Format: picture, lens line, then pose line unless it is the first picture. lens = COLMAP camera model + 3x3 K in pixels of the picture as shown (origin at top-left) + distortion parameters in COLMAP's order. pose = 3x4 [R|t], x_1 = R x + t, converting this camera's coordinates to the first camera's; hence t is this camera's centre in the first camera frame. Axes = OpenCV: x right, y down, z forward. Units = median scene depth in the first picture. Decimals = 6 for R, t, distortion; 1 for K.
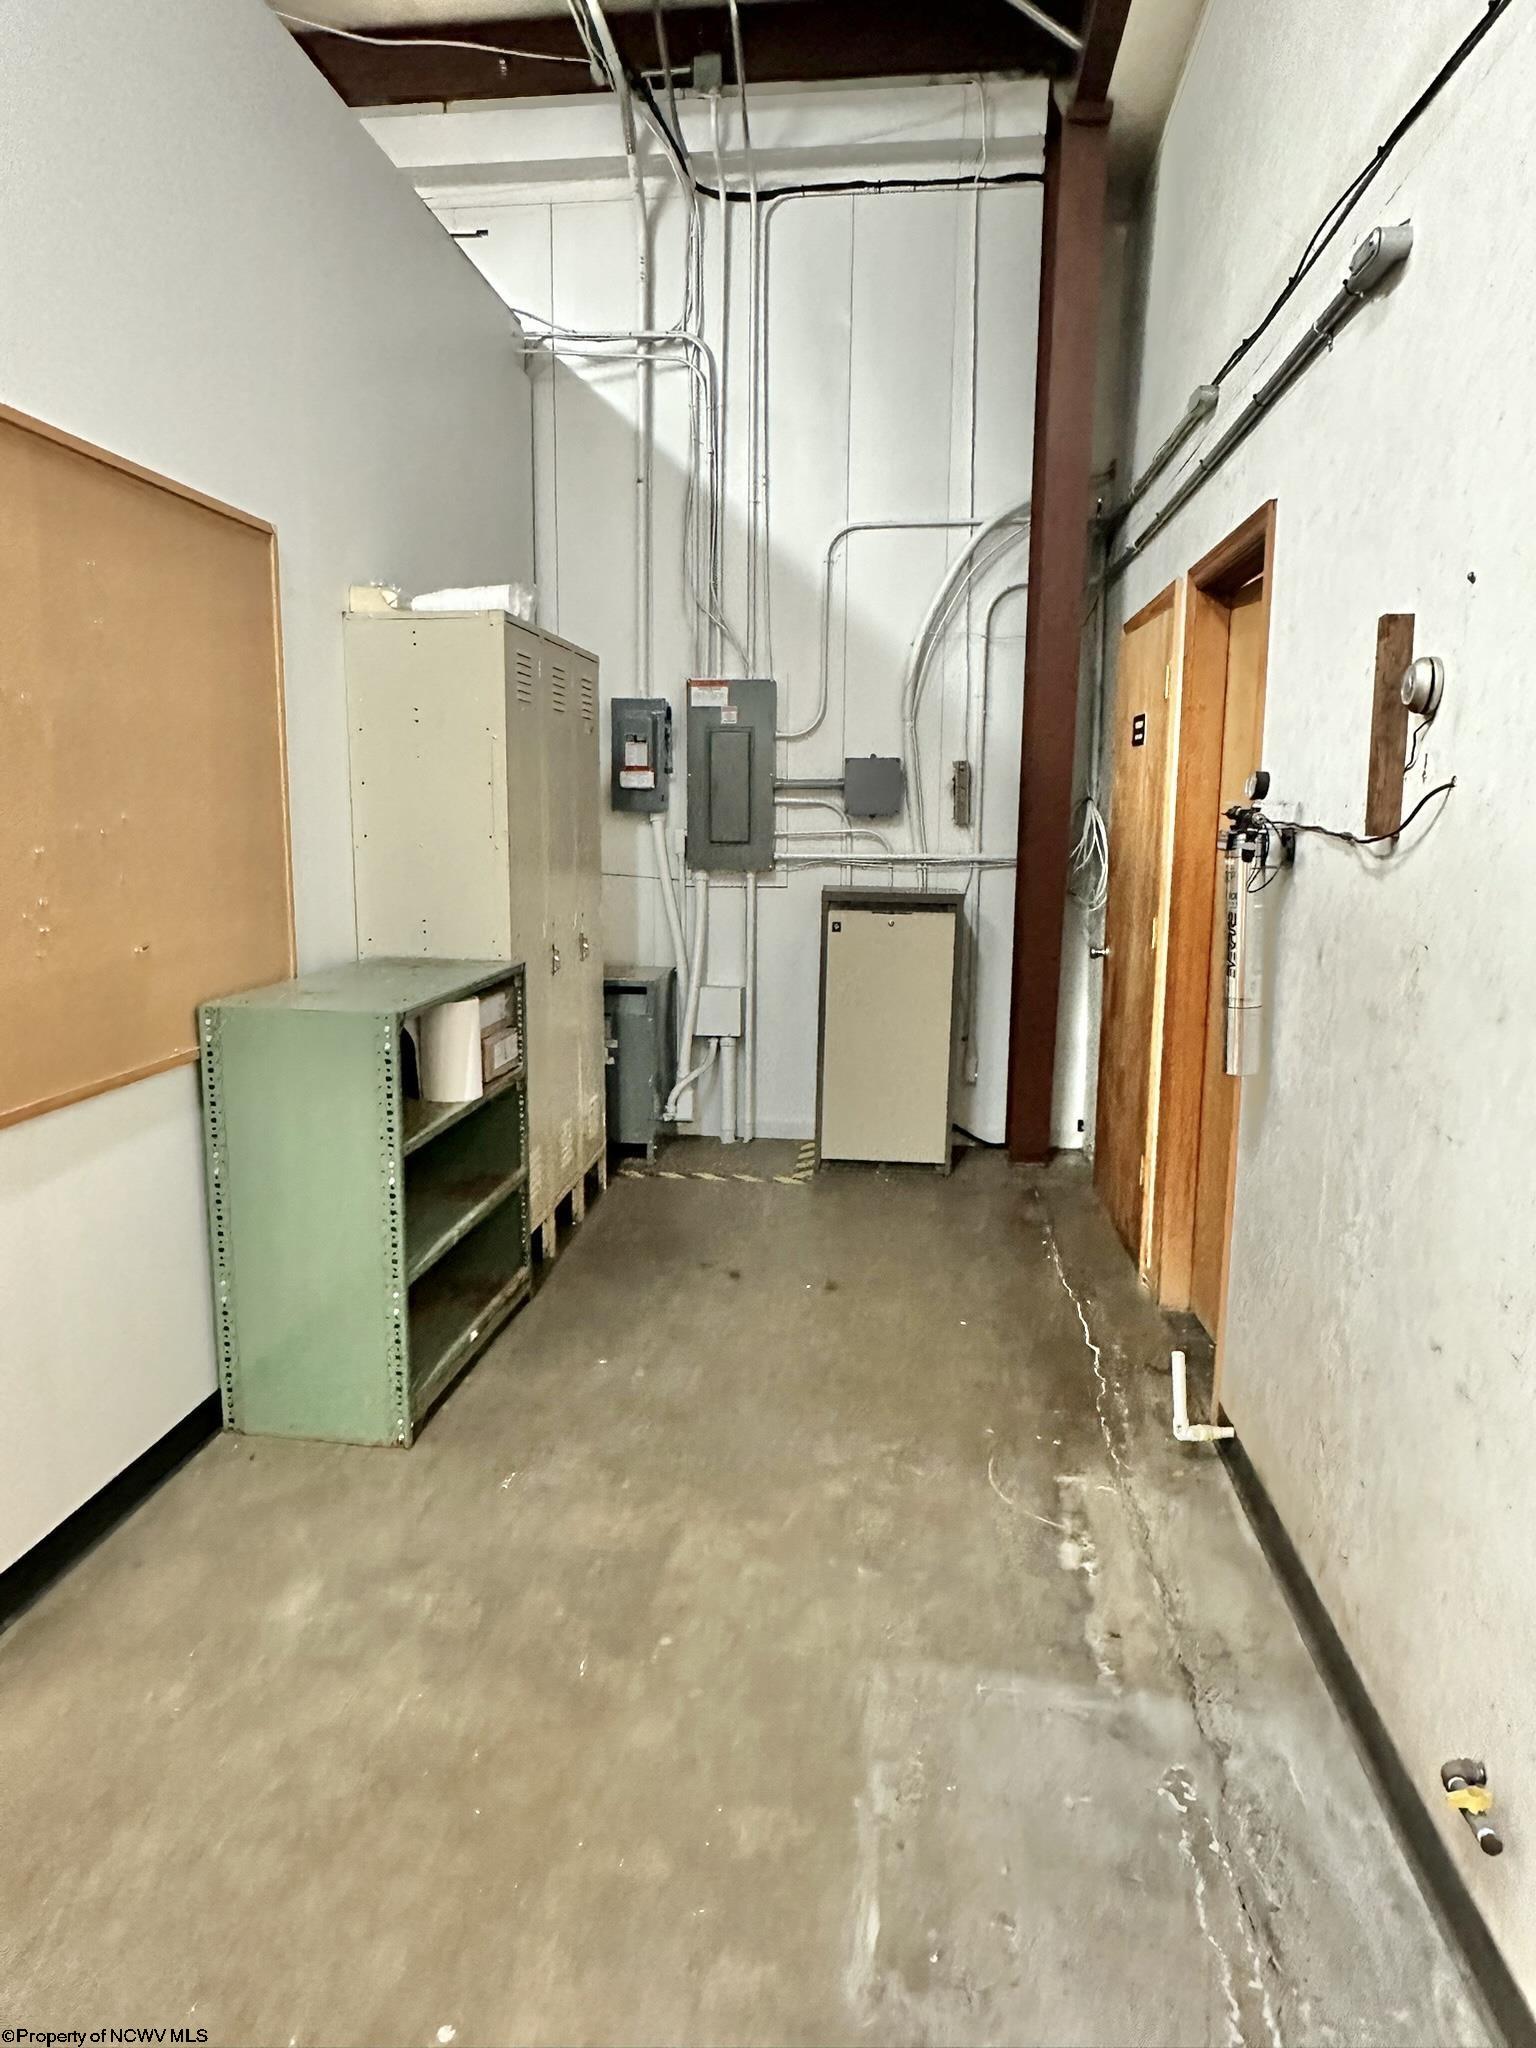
lens RADIAL K [[1312.8, 0, 766.6], [0, 1312.8, 1026.0], [0, 0, 1]] dist [0.001211, 0.000035]
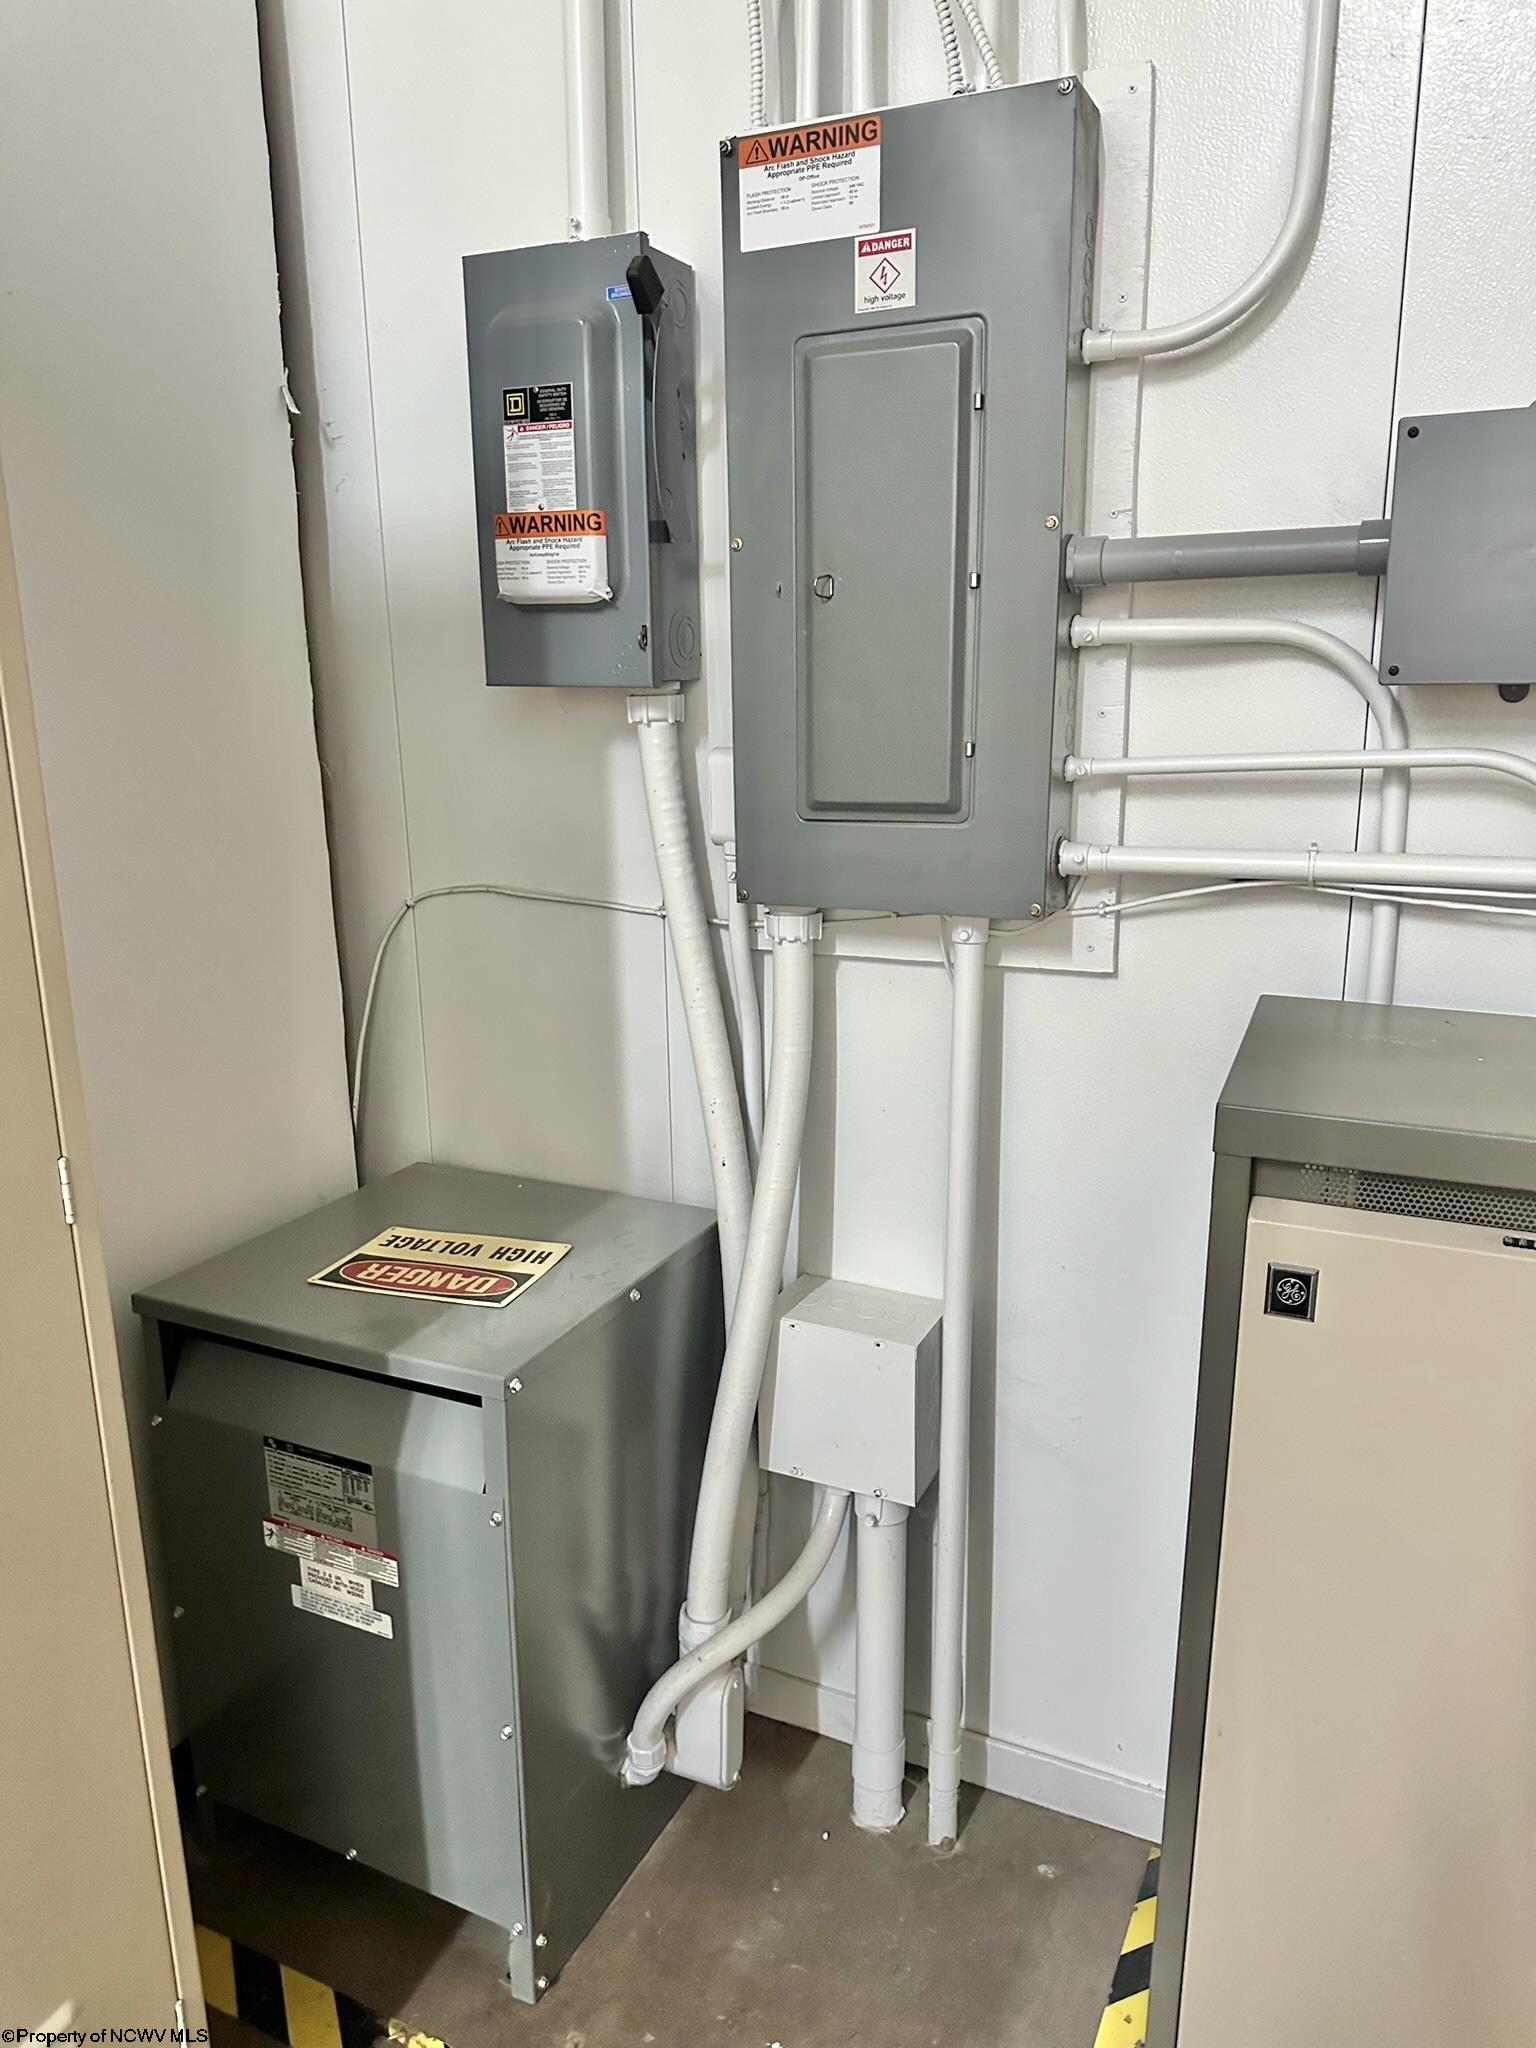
lens RADIAL K [[1457.2, 0, 761.3], [0, 1457.2, 1016.0], [0, 0, 1]] dist [0.012466, -0.007028]
pose [[0.942645, 0.060802, -0.328212, 0.044648], [-0.034247, 0.995698, 0.086094, -0.122876], [0.332035, -0.069915, 0.940672, 0.722351]]
